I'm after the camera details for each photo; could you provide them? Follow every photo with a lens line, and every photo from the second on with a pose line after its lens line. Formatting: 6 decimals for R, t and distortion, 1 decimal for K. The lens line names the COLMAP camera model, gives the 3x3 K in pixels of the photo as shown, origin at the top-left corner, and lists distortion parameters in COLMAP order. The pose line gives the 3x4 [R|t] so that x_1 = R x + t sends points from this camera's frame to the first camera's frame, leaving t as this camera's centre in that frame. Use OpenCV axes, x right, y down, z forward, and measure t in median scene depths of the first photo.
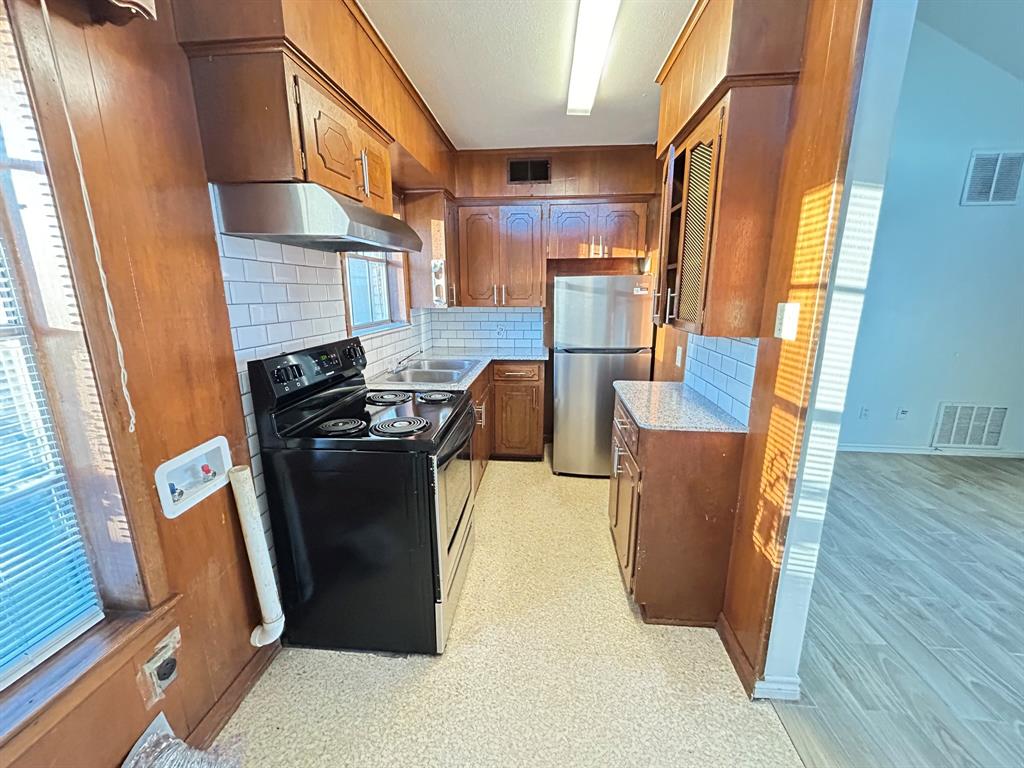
lens RADIAL K [[413.1, 0, 507.1], [0, 413.1, 383.7], [0, 0, 1]] dist [0.000828, 0.001129]
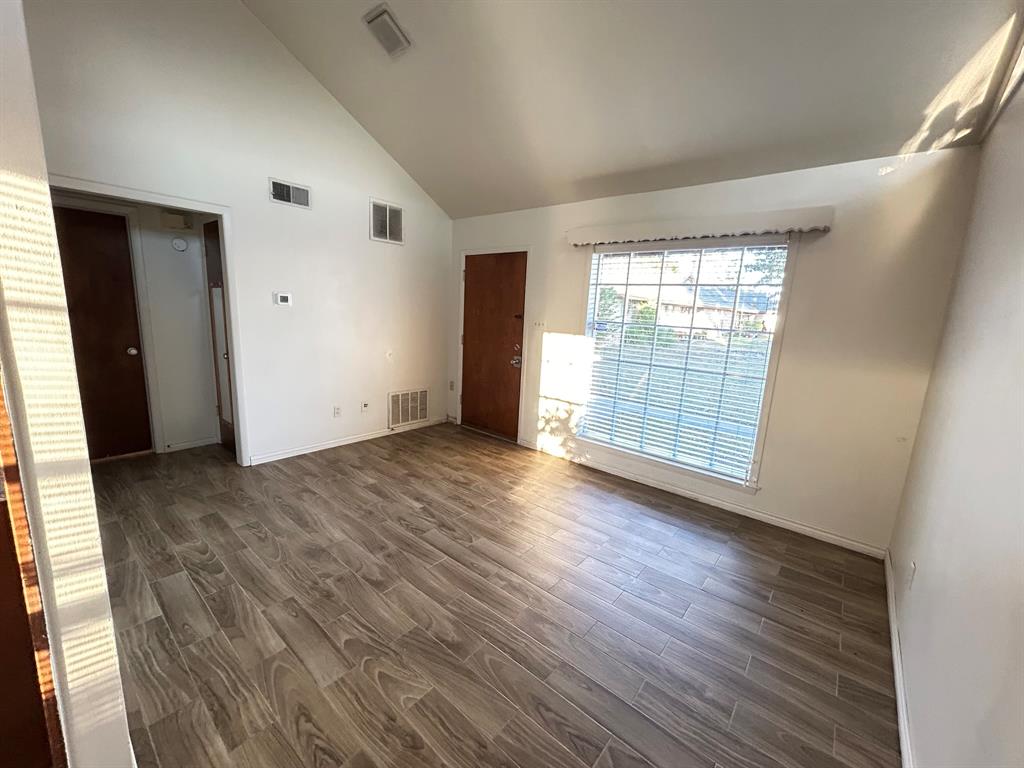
lens RADIAL K [[413.1, 0, 503.5], [0, 413.1, 390.7], [0, 0, 1]] dist [0.000828, 0.001129]
pose [[0.581289, -0.134328, 0.802533, 0.461463], [0.134575, 0.988568, 0.067991, -0.003611], [-0.802492, 0.068478, 0.592721, -0.091714]]
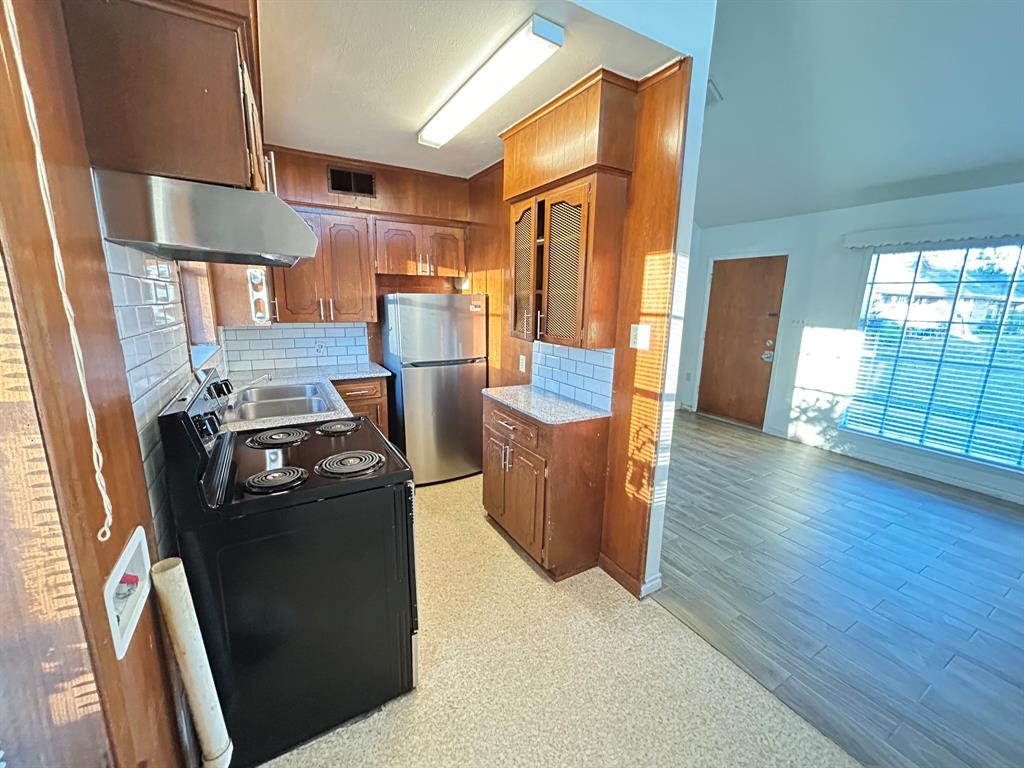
lens RADIAL K [[413.1, 0, 510.2], [0, 413.1, 384.6], [0, 0, 1]] dist [0.000828, 0.001129]
pose [[0.817317, -0.100070, 0.567432, -0.425084], [0.107786, 0.993972, 0.020041, -0.046022], [-0.566018, 0.044782, 0.823176, 0.036994]]
